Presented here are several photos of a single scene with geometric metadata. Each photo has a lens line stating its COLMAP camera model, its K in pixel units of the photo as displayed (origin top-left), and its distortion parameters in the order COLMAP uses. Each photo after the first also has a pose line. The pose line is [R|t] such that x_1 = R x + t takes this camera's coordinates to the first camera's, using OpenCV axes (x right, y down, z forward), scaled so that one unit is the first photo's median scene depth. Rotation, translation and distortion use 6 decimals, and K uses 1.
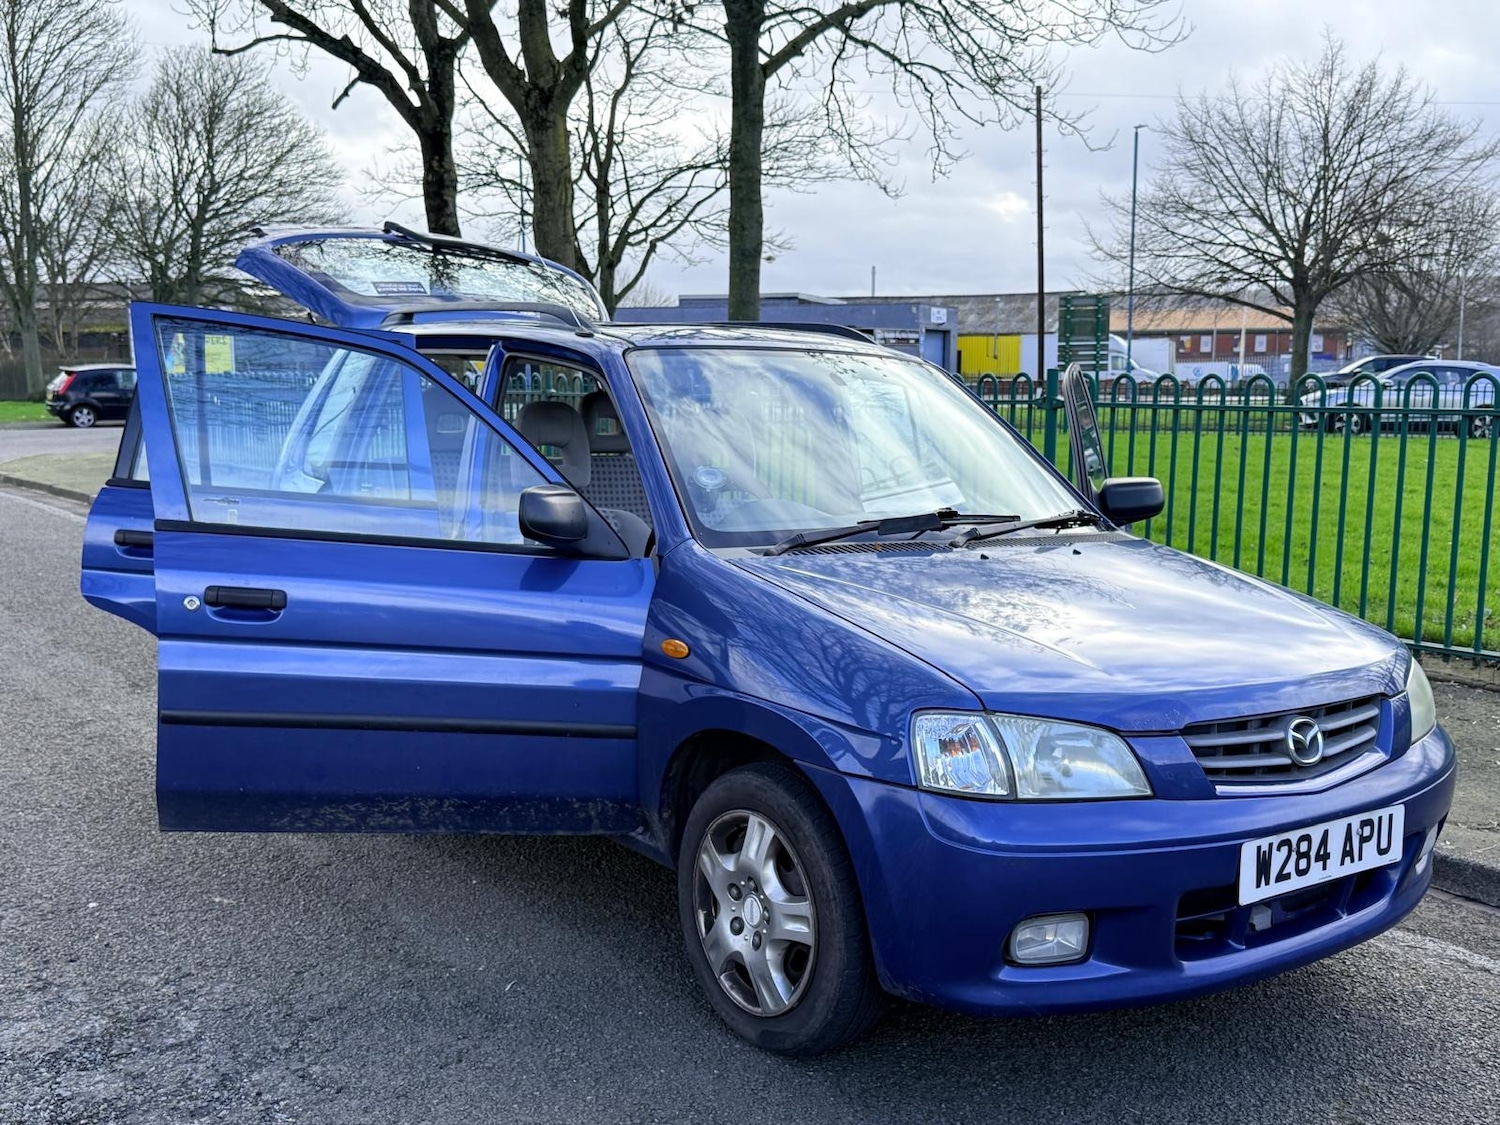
lens RADIAL K [[1534.5, 0, 746.5], [0, 1534.5, 555.3], [0, 0, 1]] dist [0.199647, -0.445836]
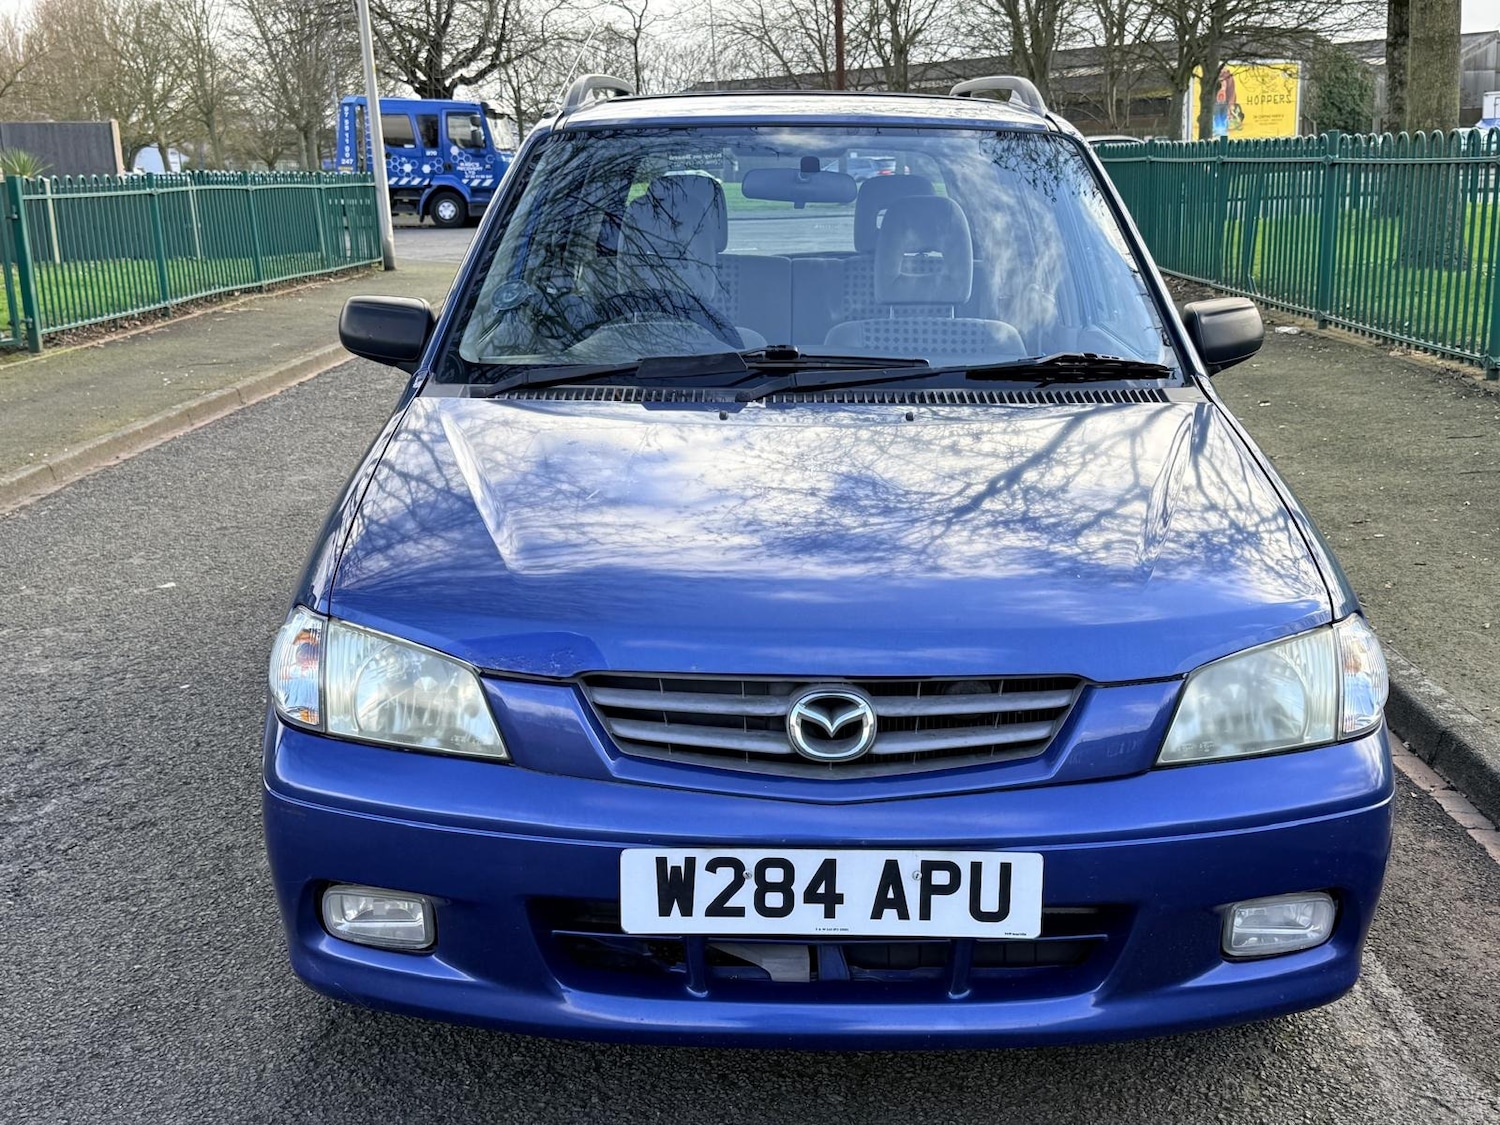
lens RADIAL K [[1735.8, 0, 750.0], [0, 1735.8, 562.5], [0, 0, 1]] dist [0.211031, -0.496818]
pose [[0.788527, 0.116183, -0.603926, 0.618665], [-0.042480, 0.989937, 0.134979, -0.039473], [0.613531, -0.080779, 0.785528, 0.320182]]
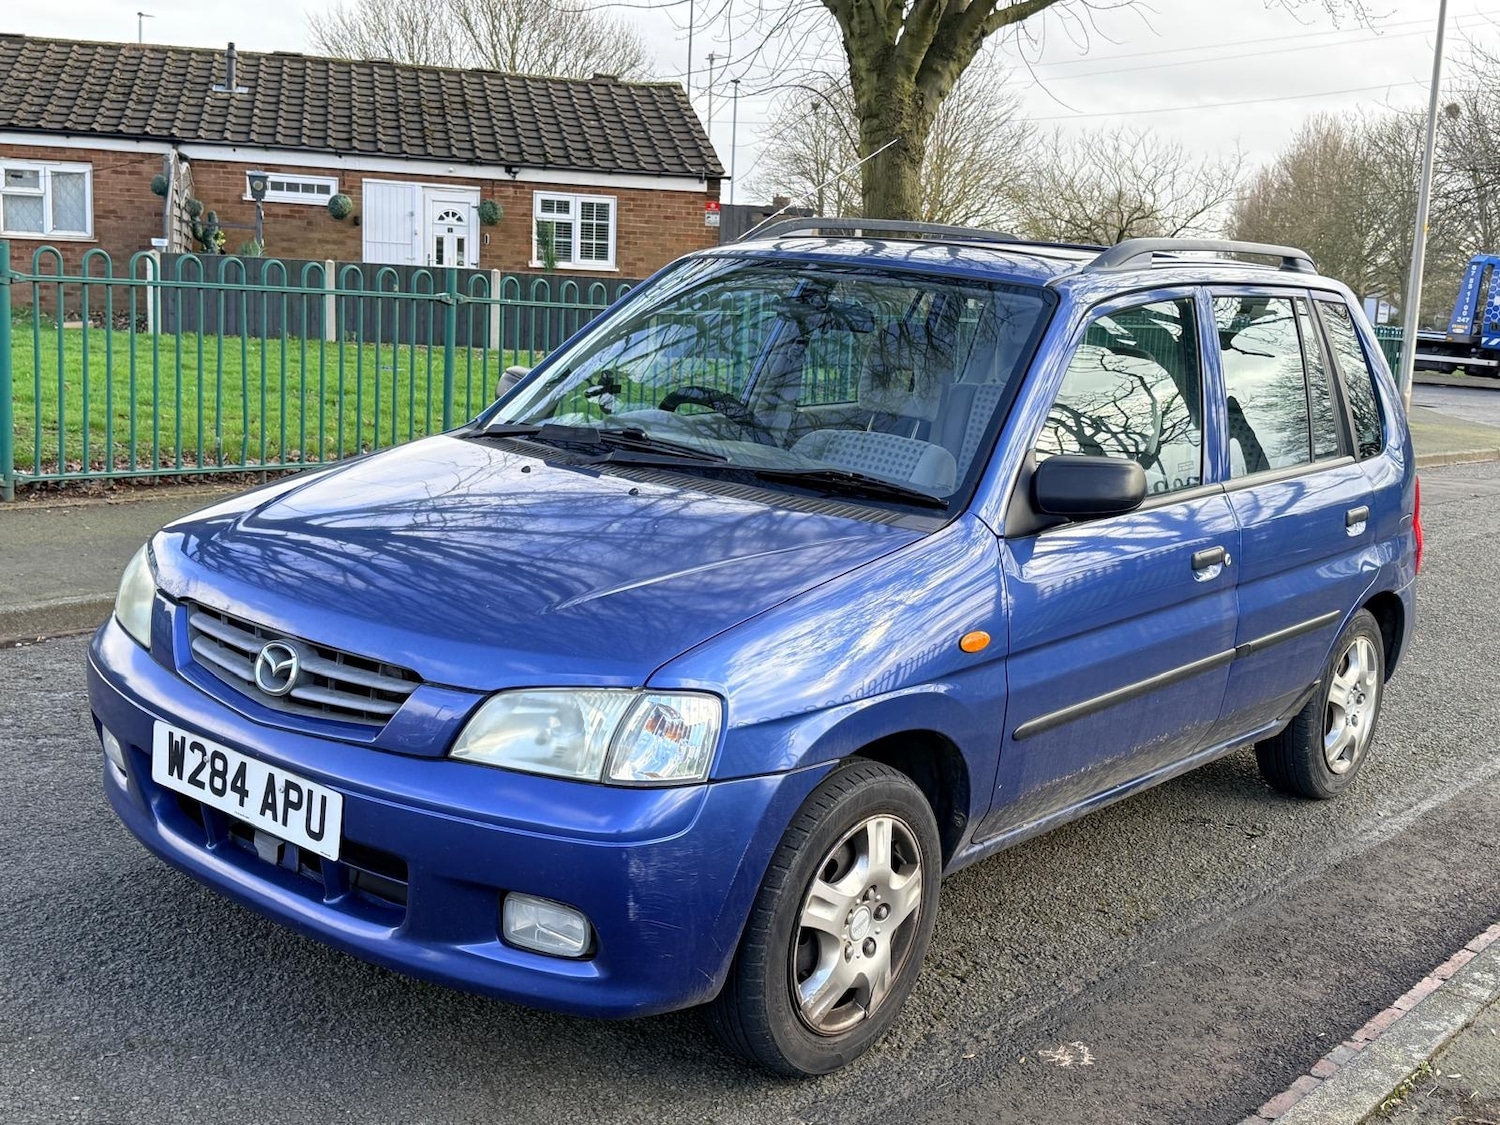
lens RADIAL K [[1735.8, 0, 750.0], [0, 1735.8, 562.5], [0, 0, 1]] dist [0.211031, -0.496818]
pose [[0.225524, 0.165732, -0.960037, 1.107071], [-0.172710, 0.976617, 0.128022, -0.093909], [0.958807, 0.136936, 0.248875, 0.803079]]
